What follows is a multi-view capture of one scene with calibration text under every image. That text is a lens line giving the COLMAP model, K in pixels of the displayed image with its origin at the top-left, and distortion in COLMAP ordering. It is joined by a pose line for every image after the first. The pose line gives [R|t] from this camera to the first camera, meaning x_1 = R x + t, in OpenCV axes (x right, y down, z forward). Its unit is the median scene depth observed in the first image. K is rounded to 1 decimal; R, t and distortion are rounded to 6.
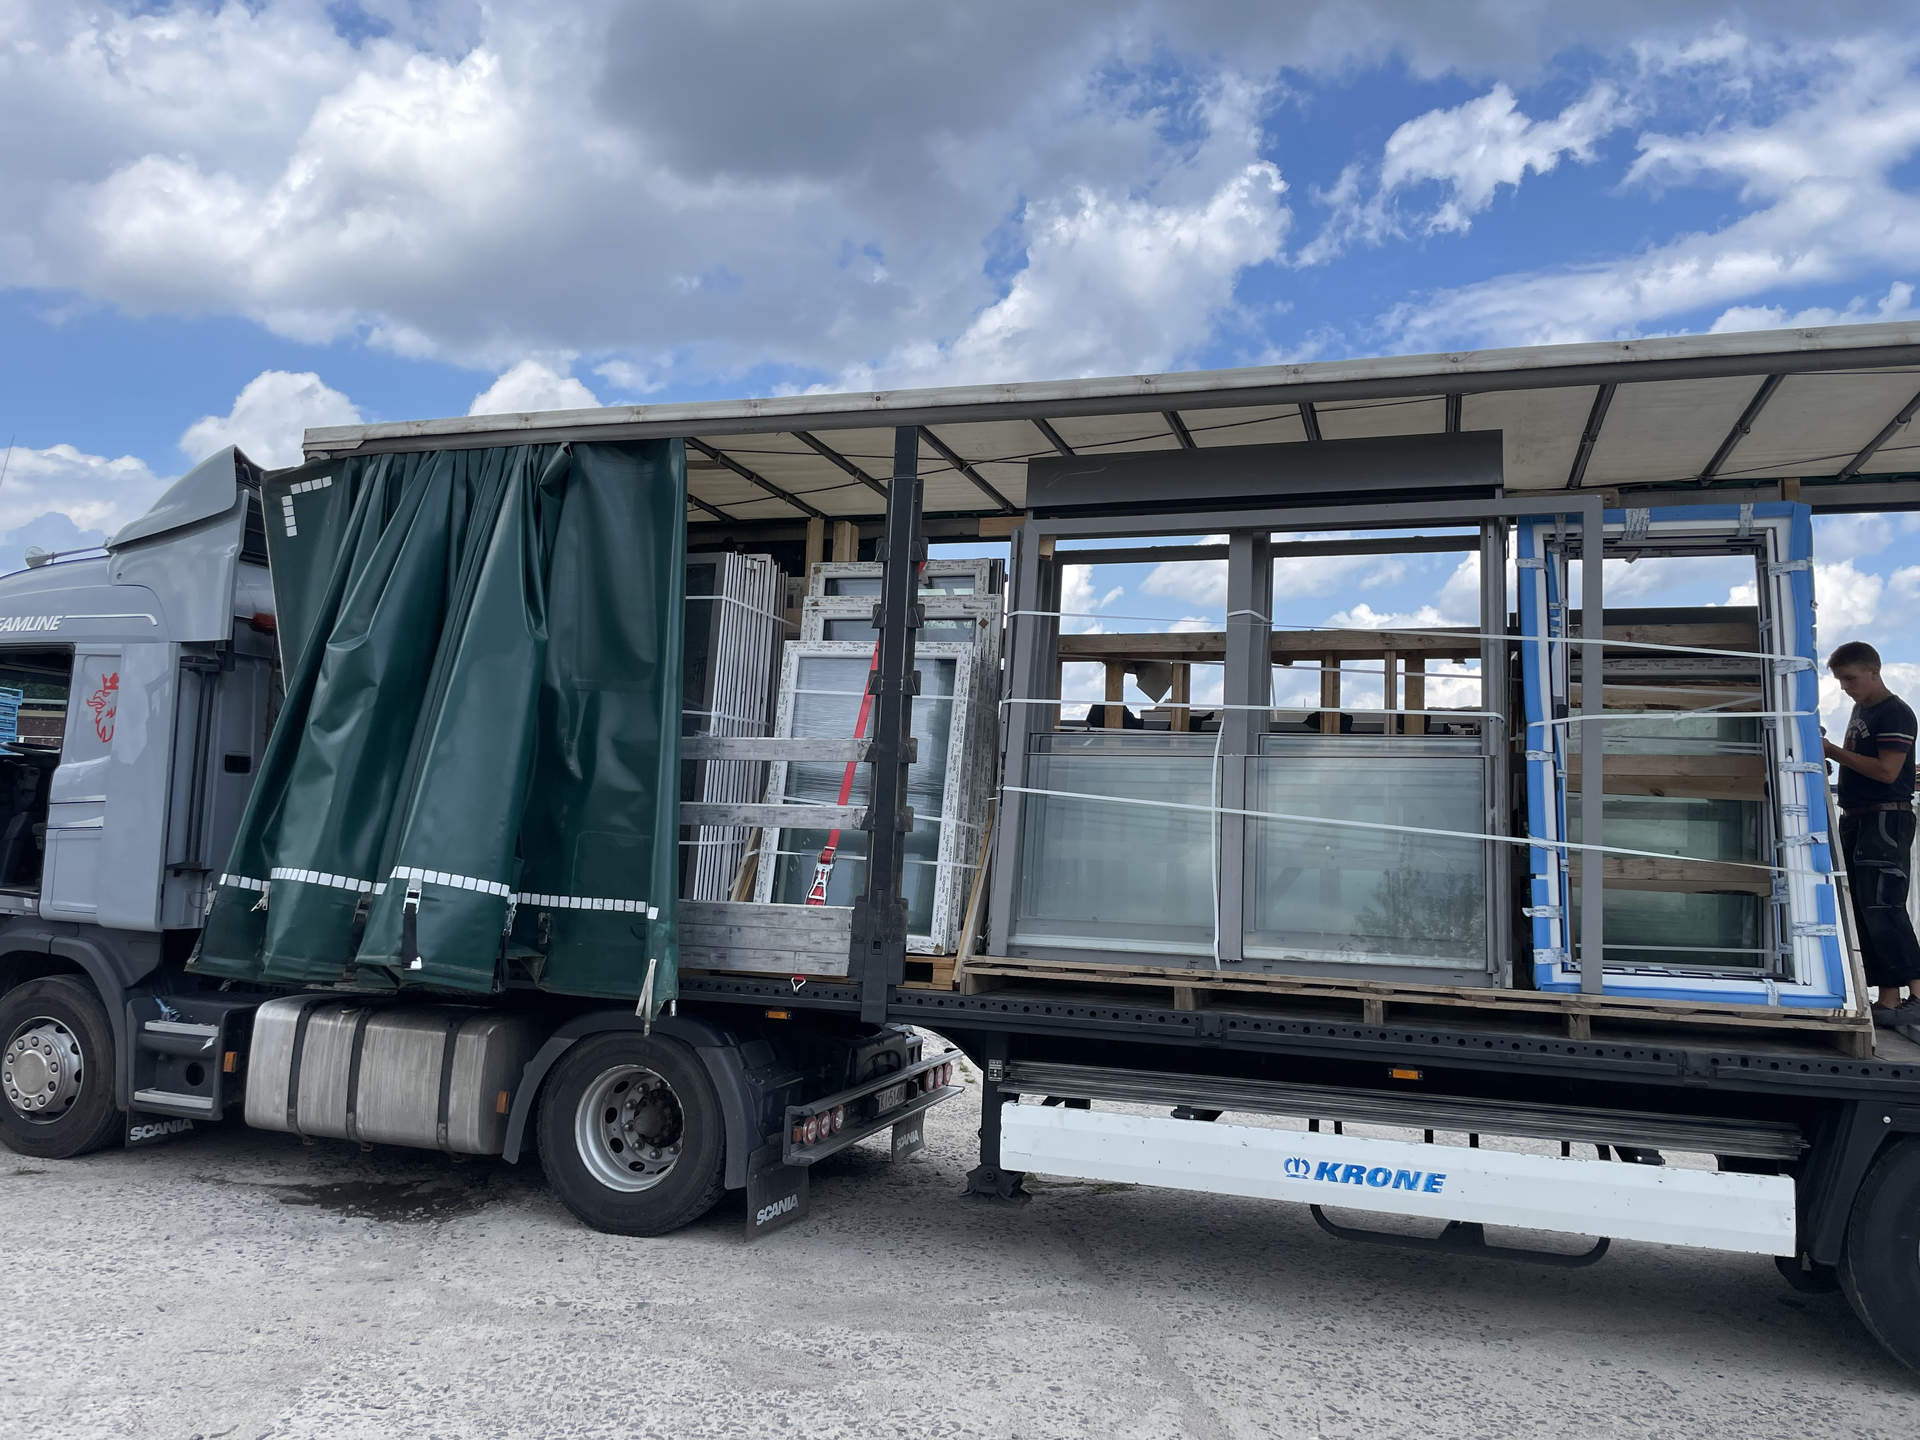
lens RADIAL K [[1443.4, 0, 960.0], [0, 1443.4, 720.0], [0, 0, 1]] dist [0.078860, -0.095849]
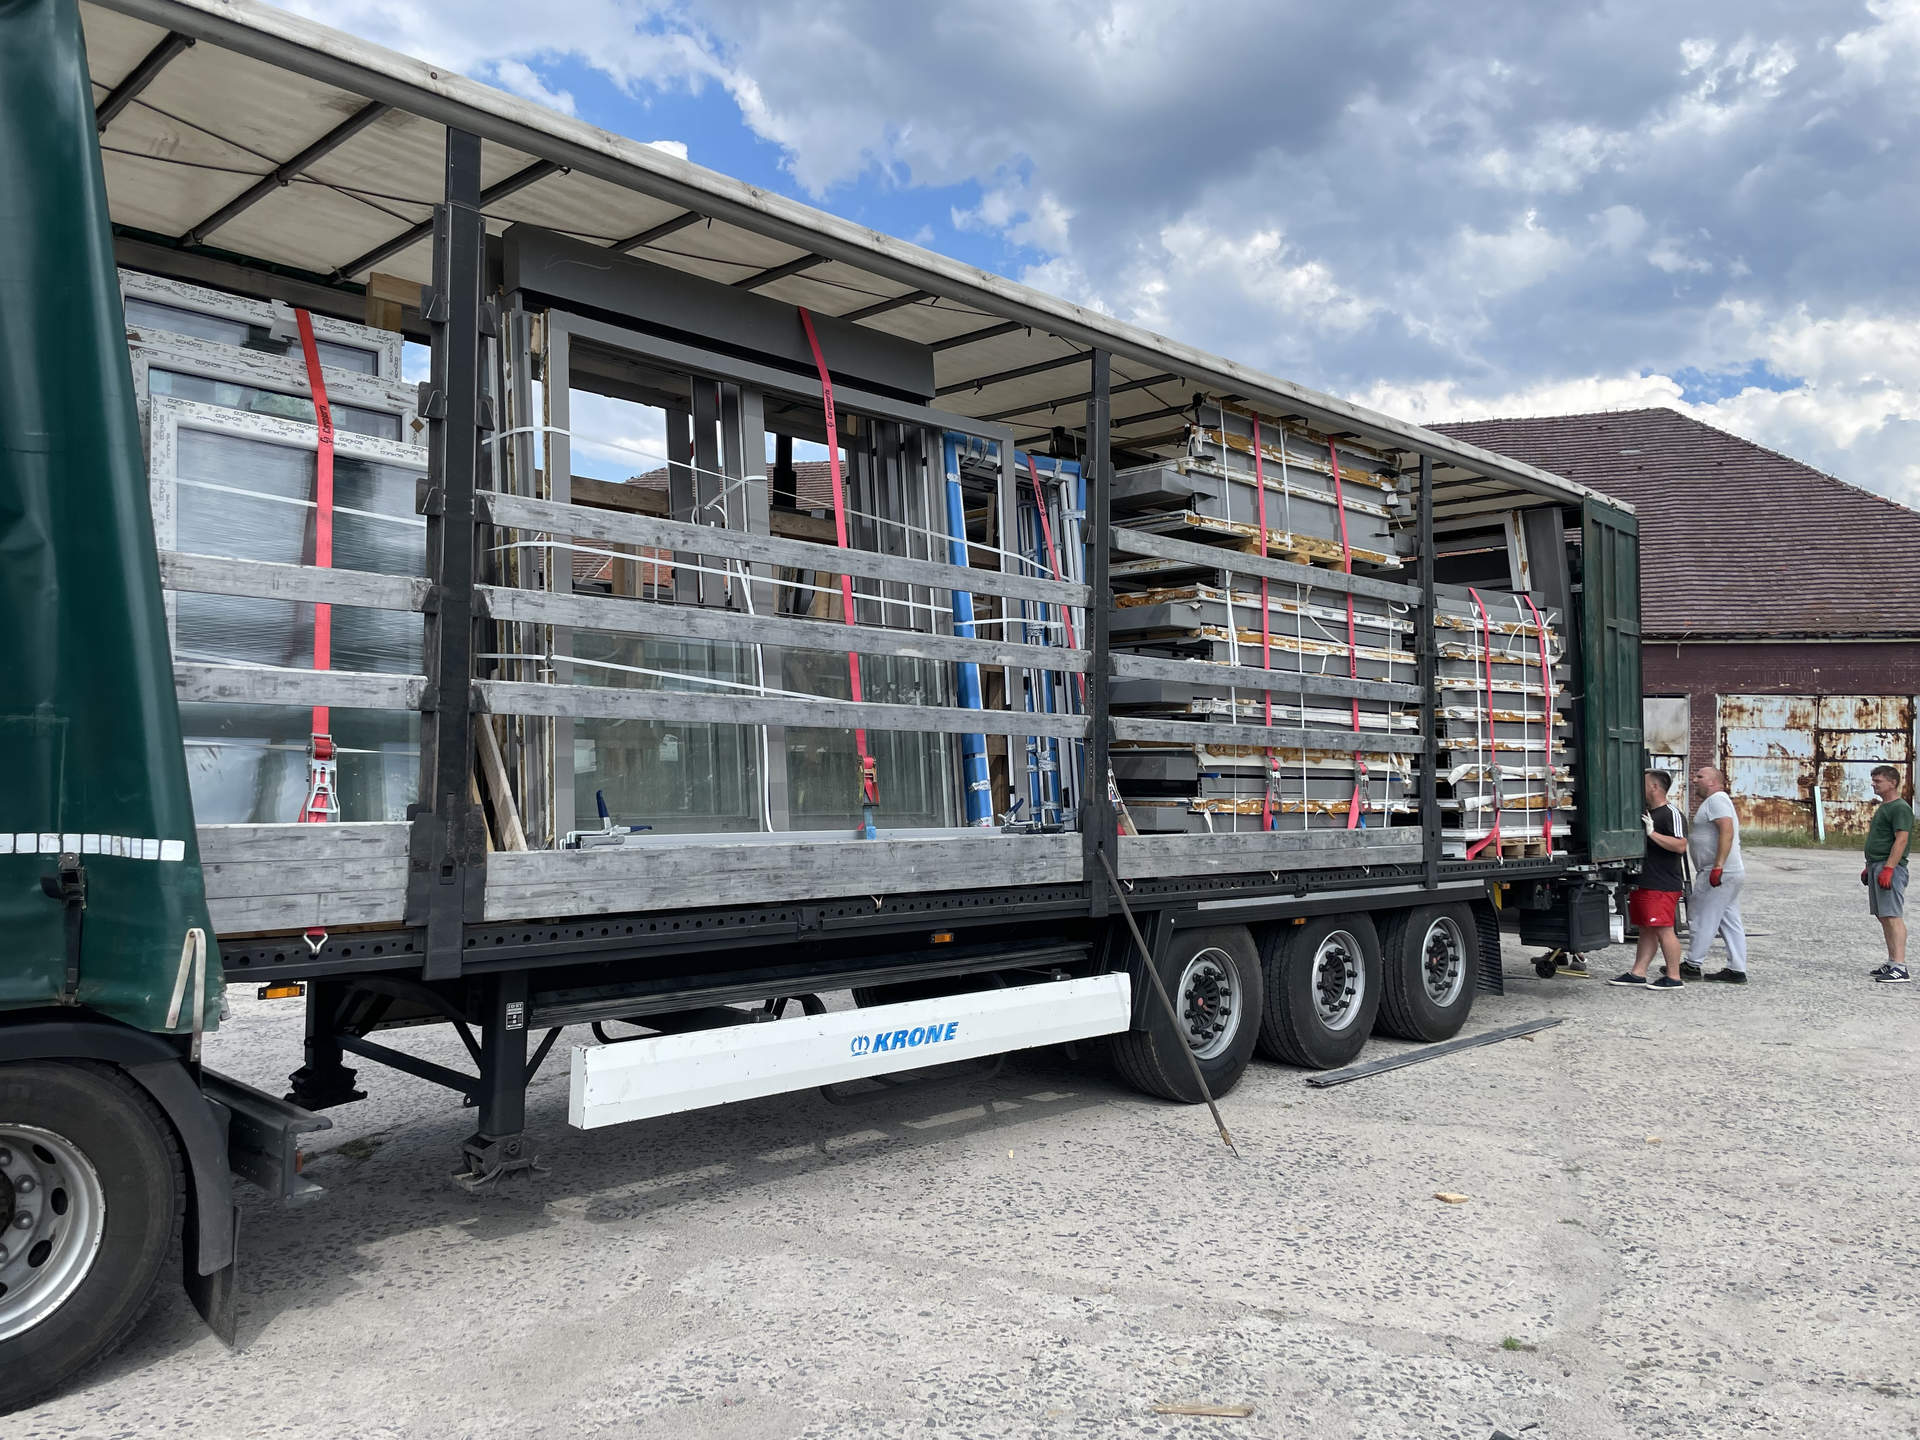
lens RADIAL K [[1443.4, 0, 960.0], [0, 1443.4, 720.0], [0, 0, 1]] dist [0.078860, -0.095849]
pose [[0.456327, -0.000685, 0.889812, -0.647094], [-0.090285, 0.994803, 0.047067, 0.026767], [-0.885220, -0.101814, 0.453893, 0.505644]]
